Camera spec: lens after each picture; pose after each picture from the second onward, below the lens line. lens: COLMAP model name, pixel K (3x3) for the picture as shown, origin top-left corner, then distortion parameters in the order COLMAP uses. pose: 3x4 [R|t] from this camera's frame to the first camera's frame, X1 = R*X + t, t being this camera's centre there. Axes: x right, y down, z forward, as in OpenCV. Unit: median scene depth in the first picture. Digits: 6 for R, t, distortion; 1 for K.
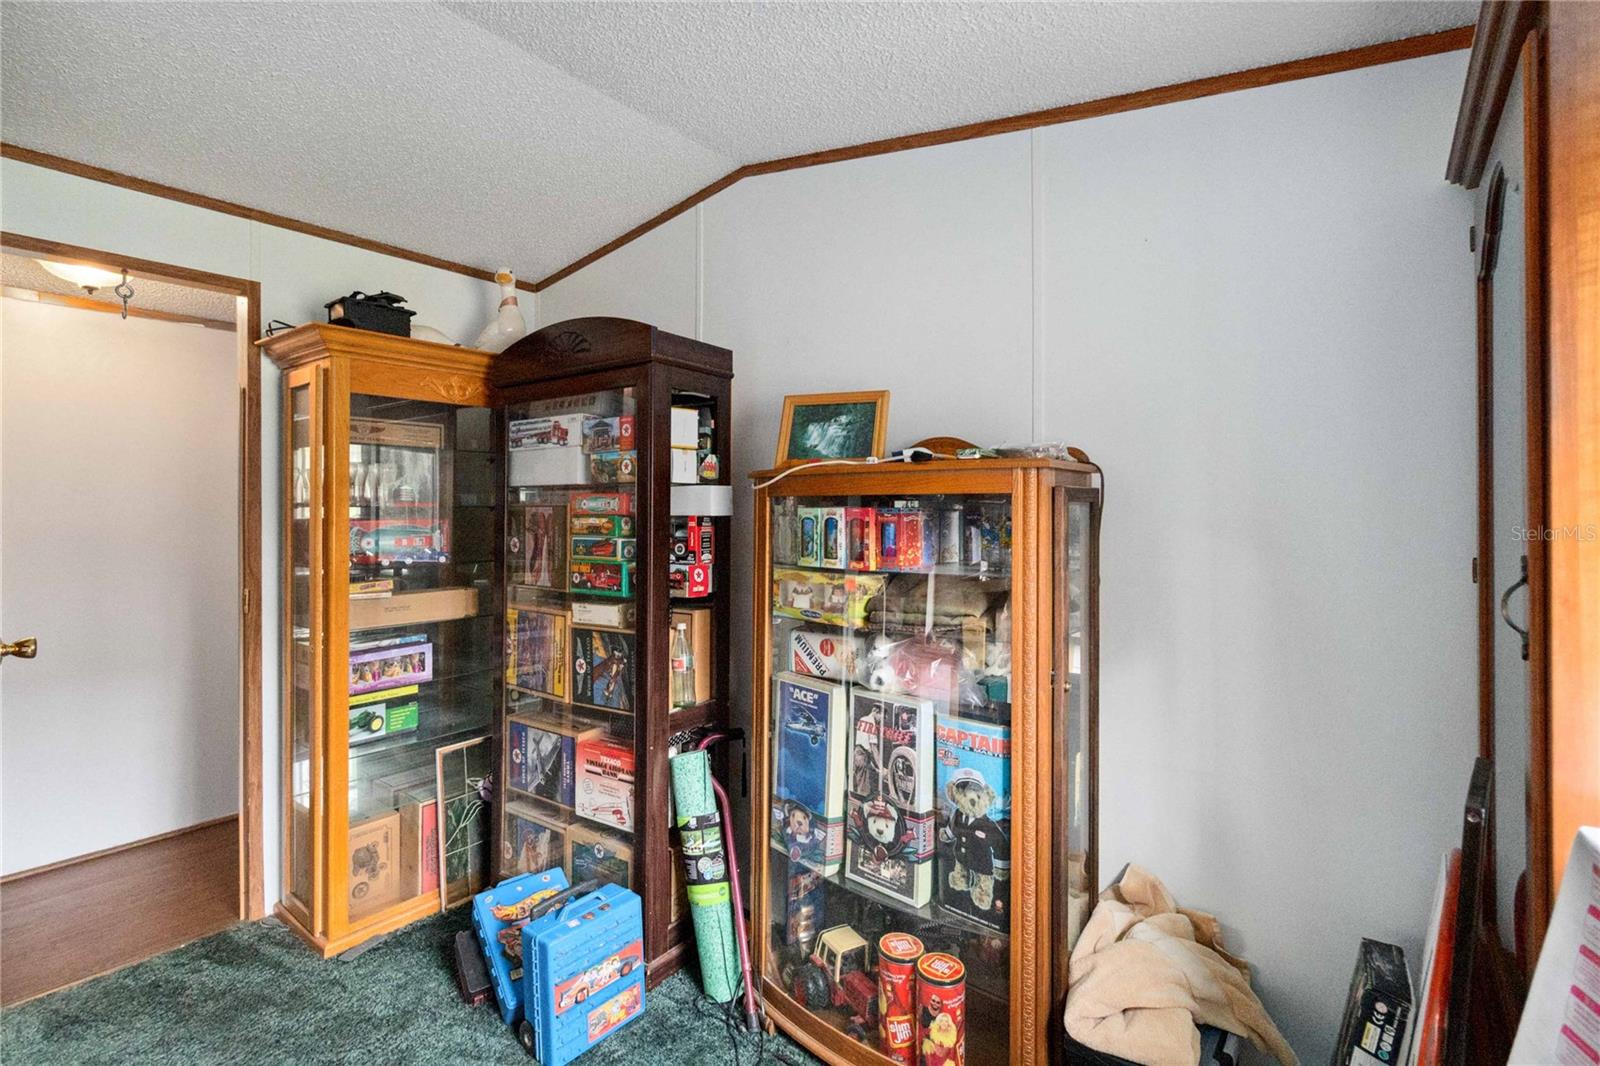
lens RADIAL K [[740.3, 0, 799.2], [0, 740.3, 523.3], [0, 0, 1]] dist [-0.001665, -0.000227]
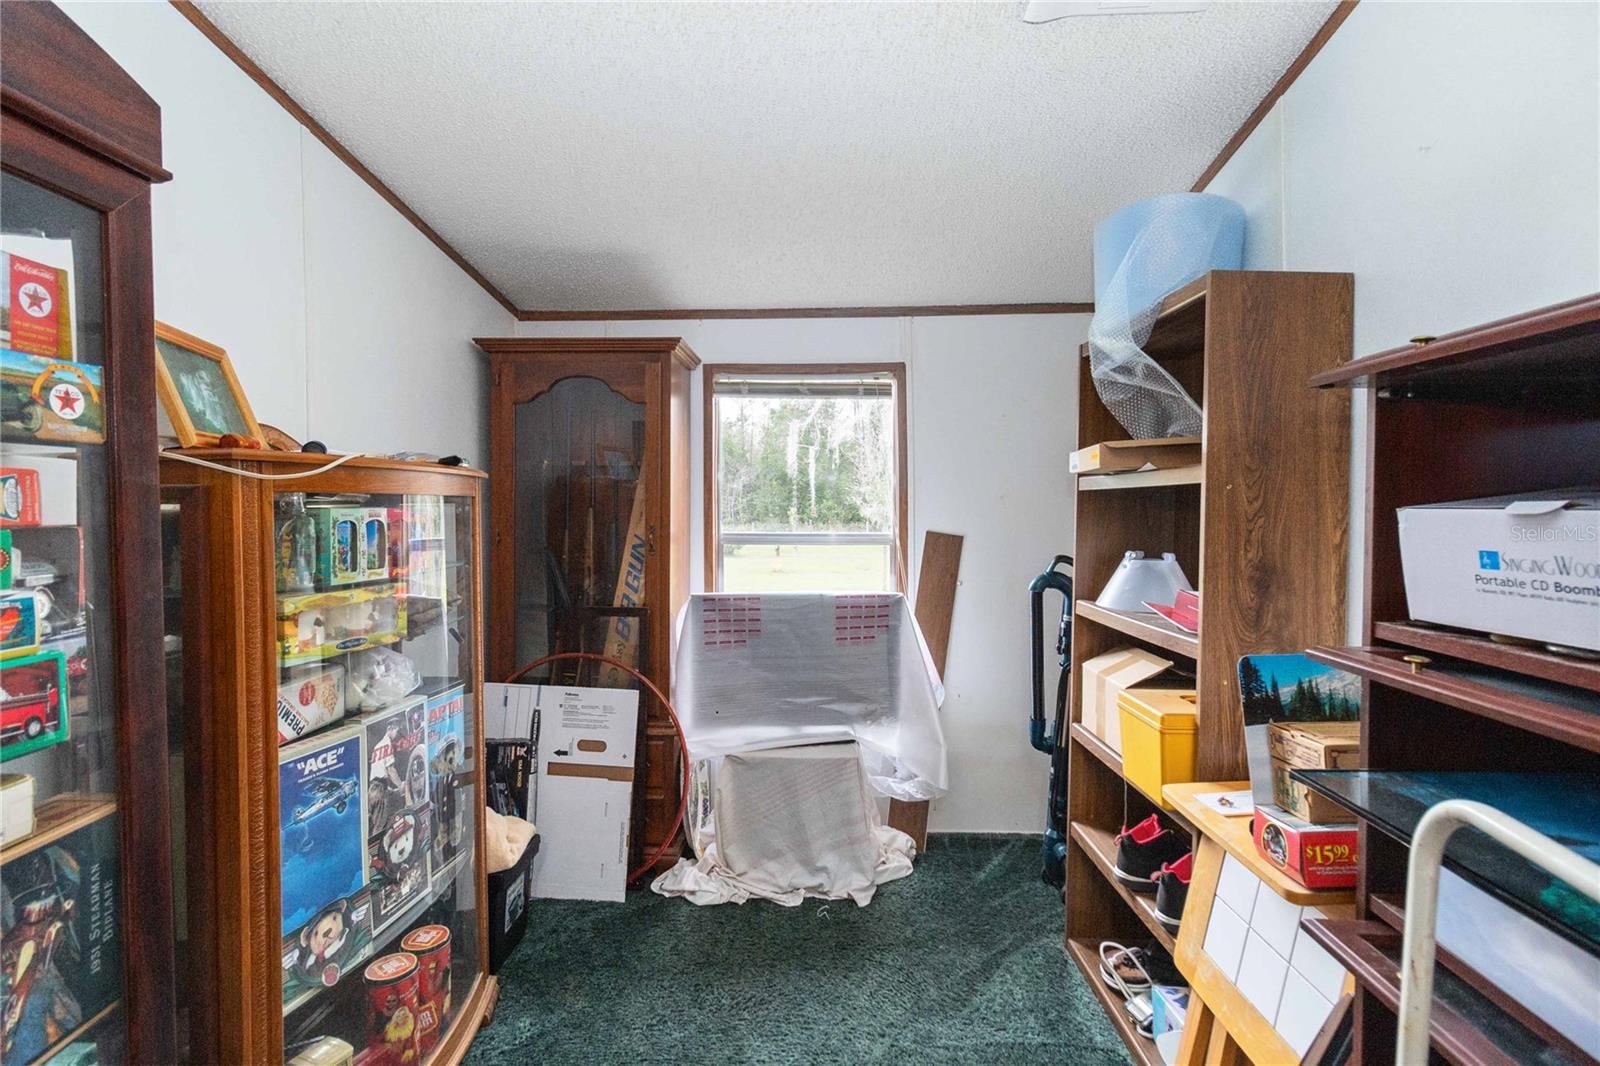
lens RADIAL K [[740.3, 0, 799.8], [0, 740.3, 530.3], [0, 0, 1]] dist [-0.001665, -0.000227]
pose [[-0.582635, -0.024119, 0.812376, -0.890315], [0.014244, 0.999103, 0.039879, -0.022153], [-0.812609, 0.034806, -0.581769, 1.057112]]
